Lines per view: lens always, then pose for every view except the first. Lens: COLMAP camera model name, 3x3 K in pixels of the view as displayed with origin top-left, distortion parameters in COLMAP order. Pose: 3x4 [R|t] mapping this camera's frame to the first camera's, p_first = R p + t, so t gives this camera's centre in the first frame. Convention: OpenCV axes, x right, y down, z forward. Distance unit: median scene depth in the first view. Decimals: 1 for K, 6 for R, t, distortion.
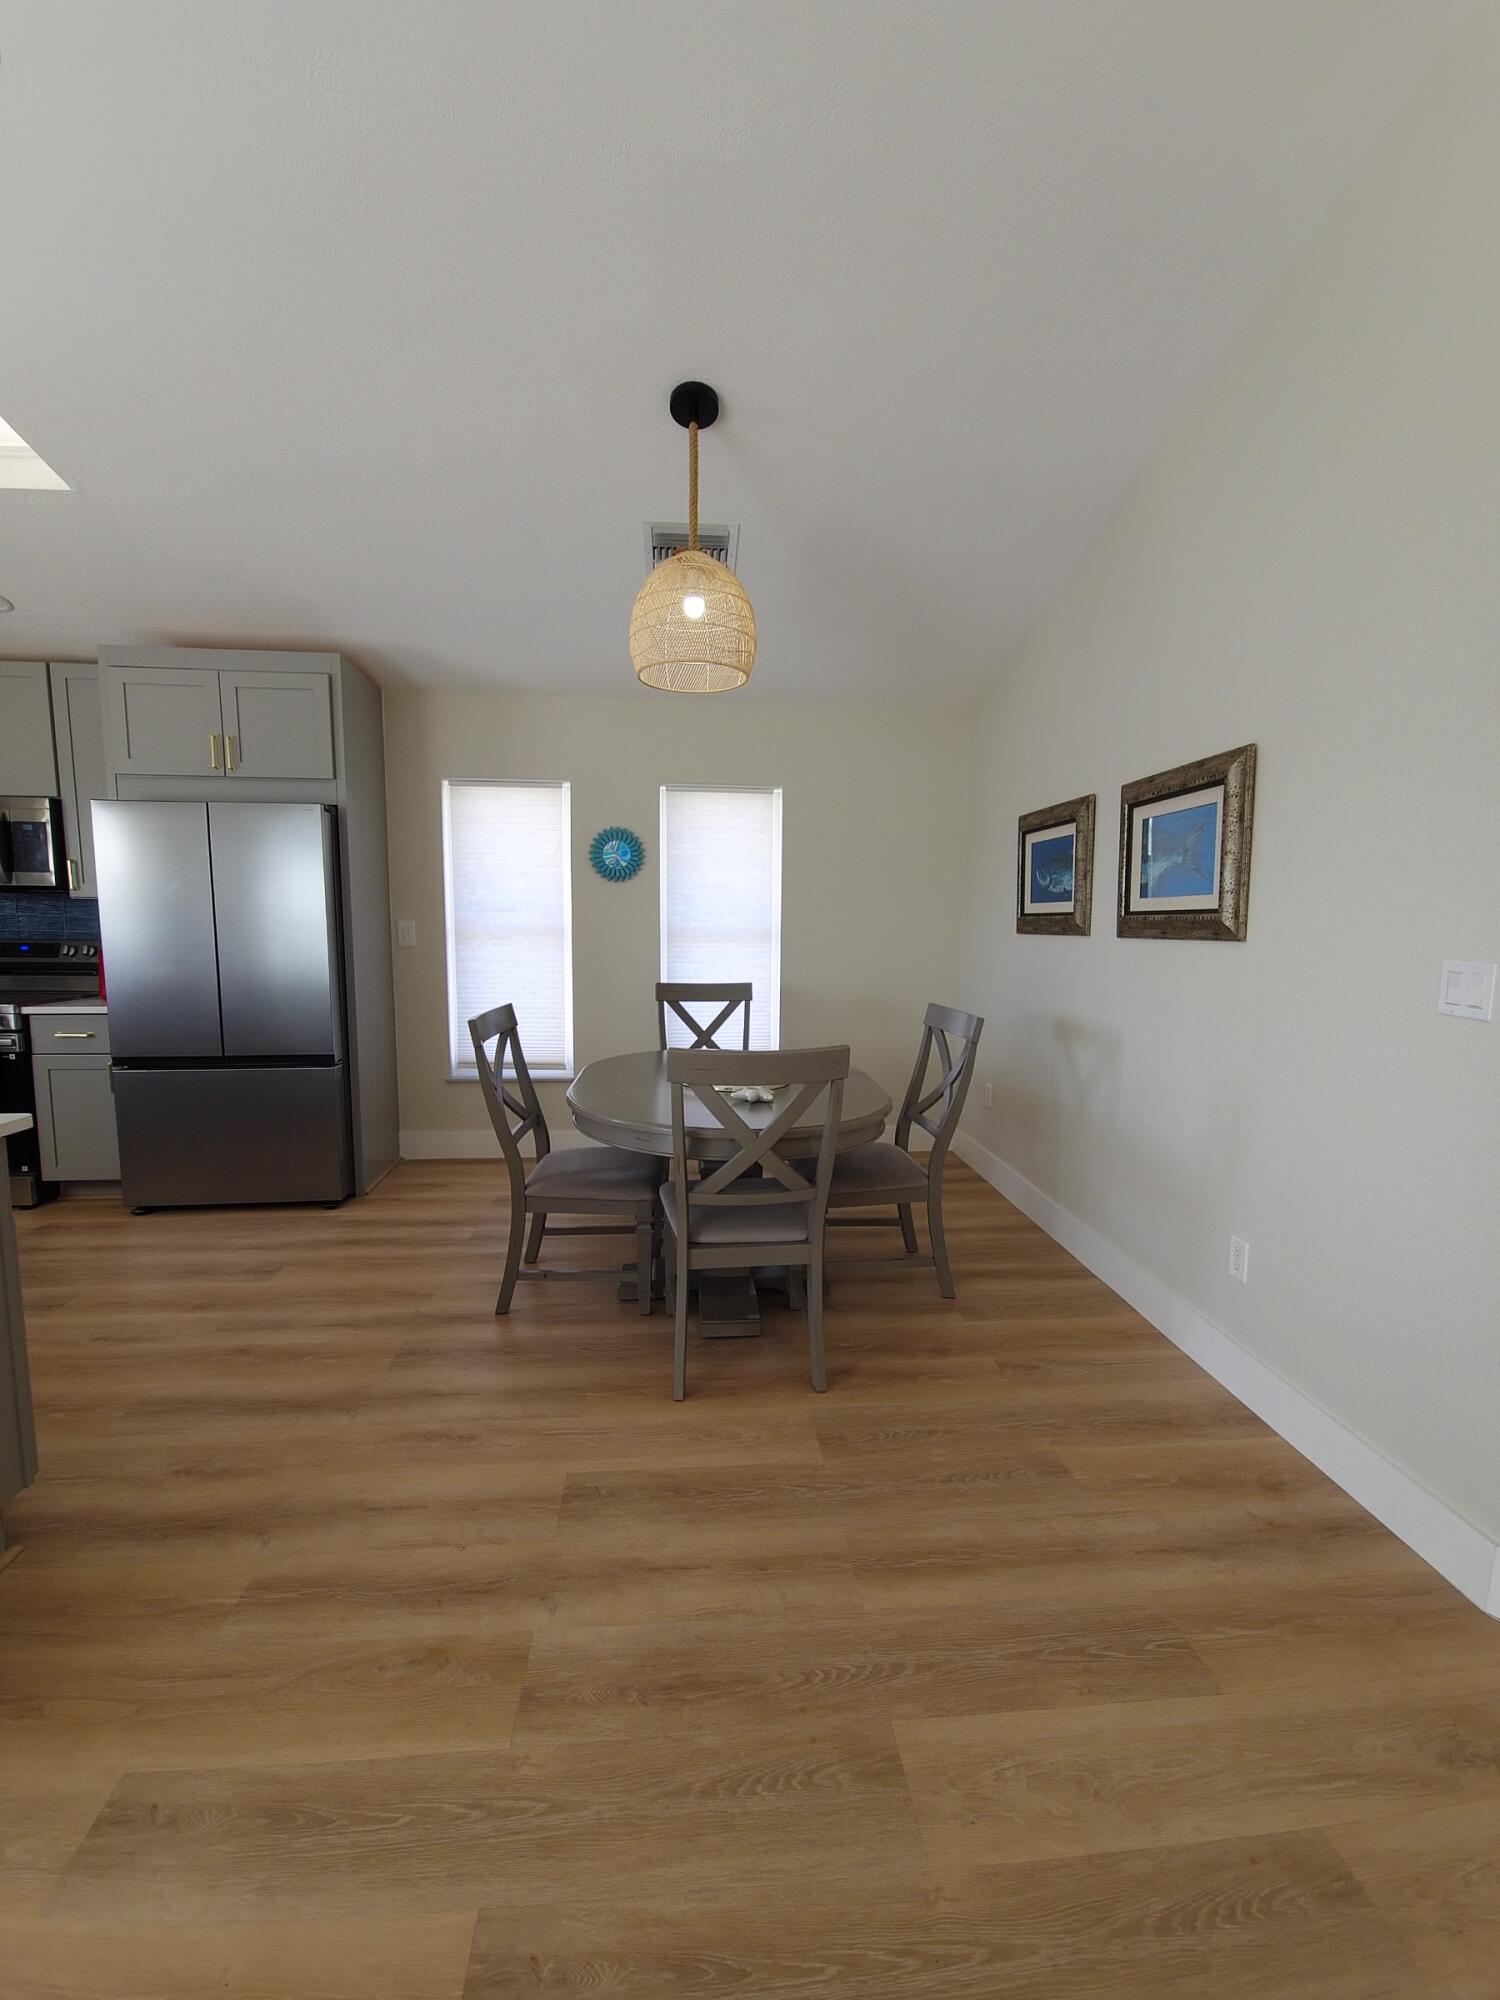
lens RADIAL K [[823.7, 0, 754.9], [0, 823.7, 1003.0], [0, 0, 1]] dist [0.000525, -0.000007]
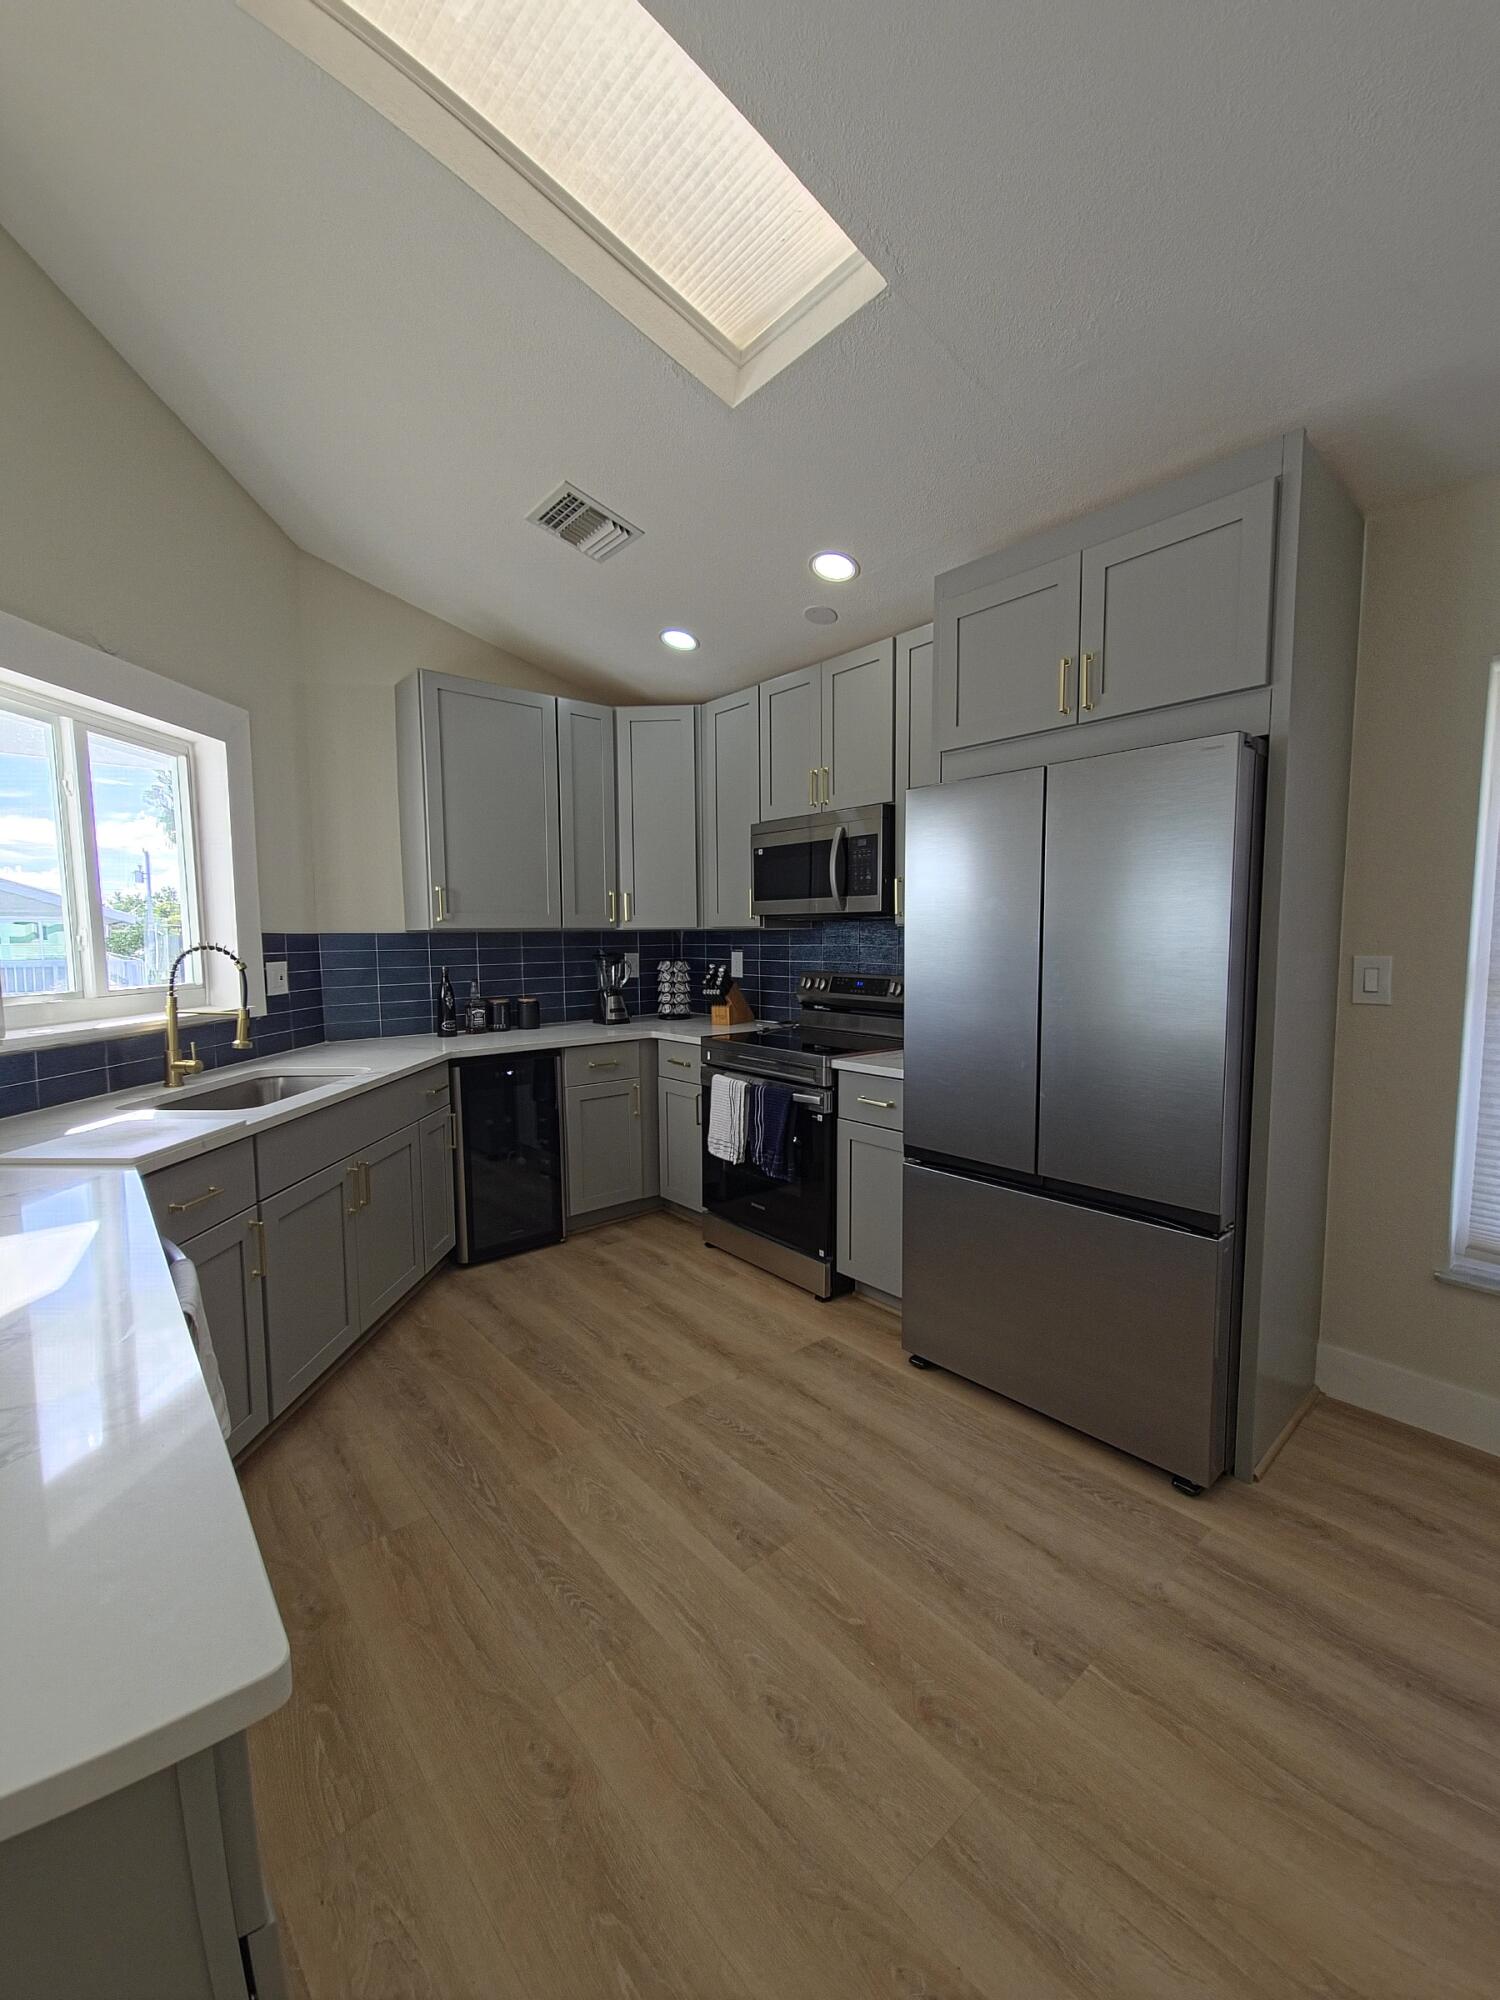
lens RADIAL K [[837.2, 0, 741.8], [0, 837.2, 1018.3], [0, 0, 1]] dist [0.000085, -0.000217]
pose [[0.568961, 0.068355, -0.819519, -0.254668], [-0.071828, 0.996862, 0.033279, -0.057420], [0.819221, 0.039930, 0.572086, 0.440004]]
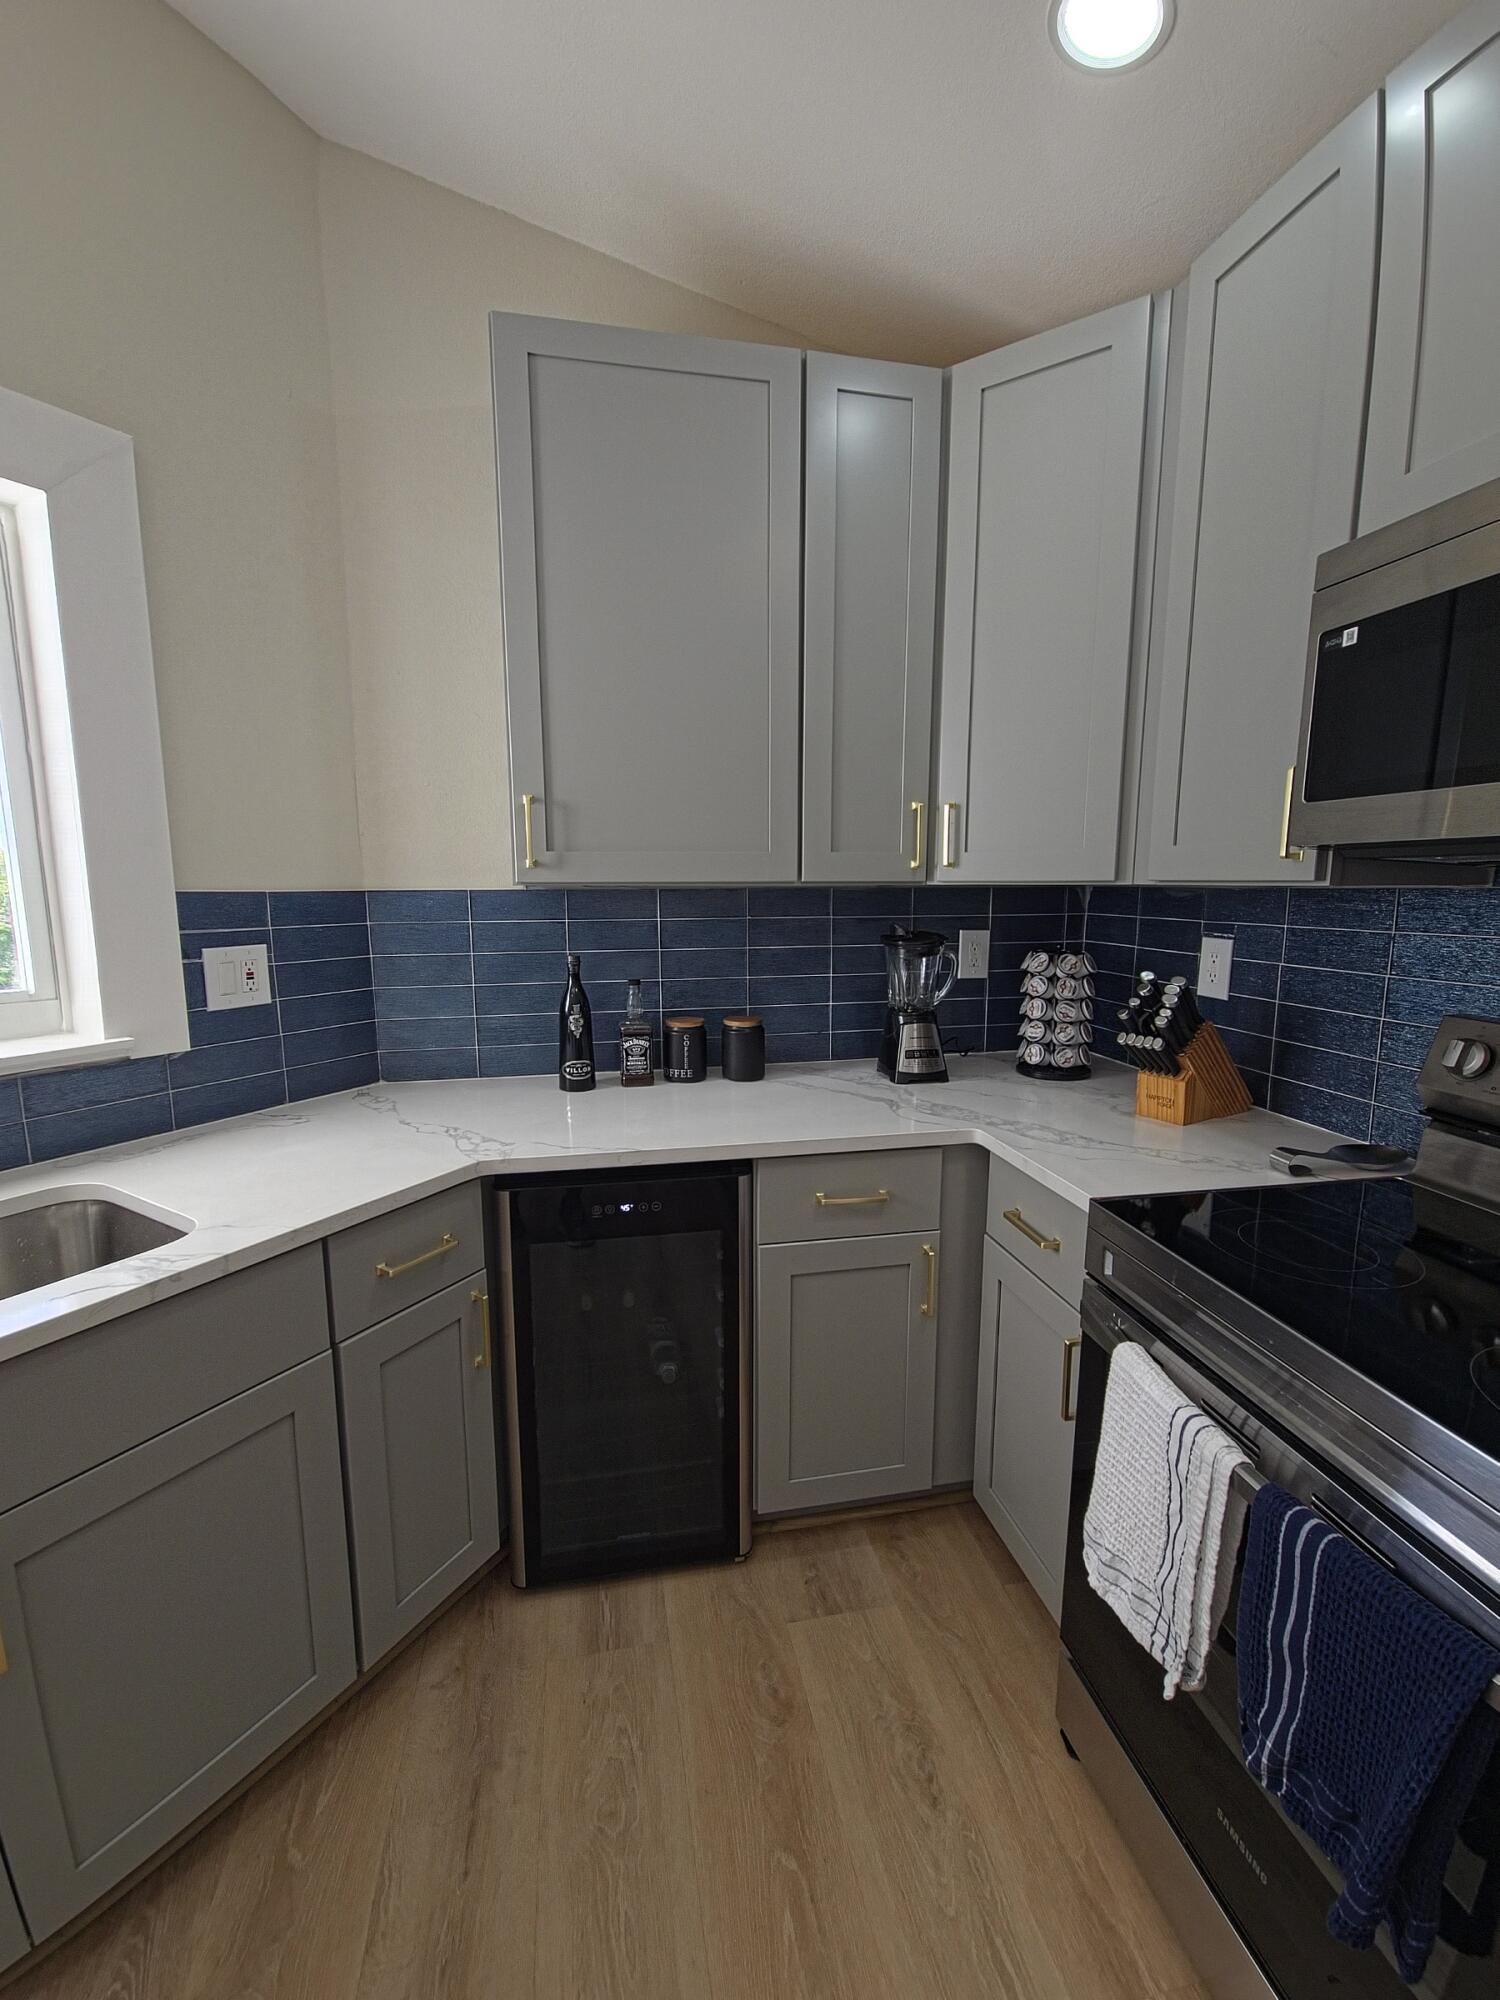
lens RADIAL K [[833.0, 0, 741.8], [0, 833.0, 1007.2], [0, 0, 1]] dist [0.002076, 0.000208]
pose [[0.105269, 0.139317, -0.984637, -0.777640], [-0.098483, 0.986731, 0.129085, -0.107654], [0.989555, 0.083381, 0.117592, 0.777172]]
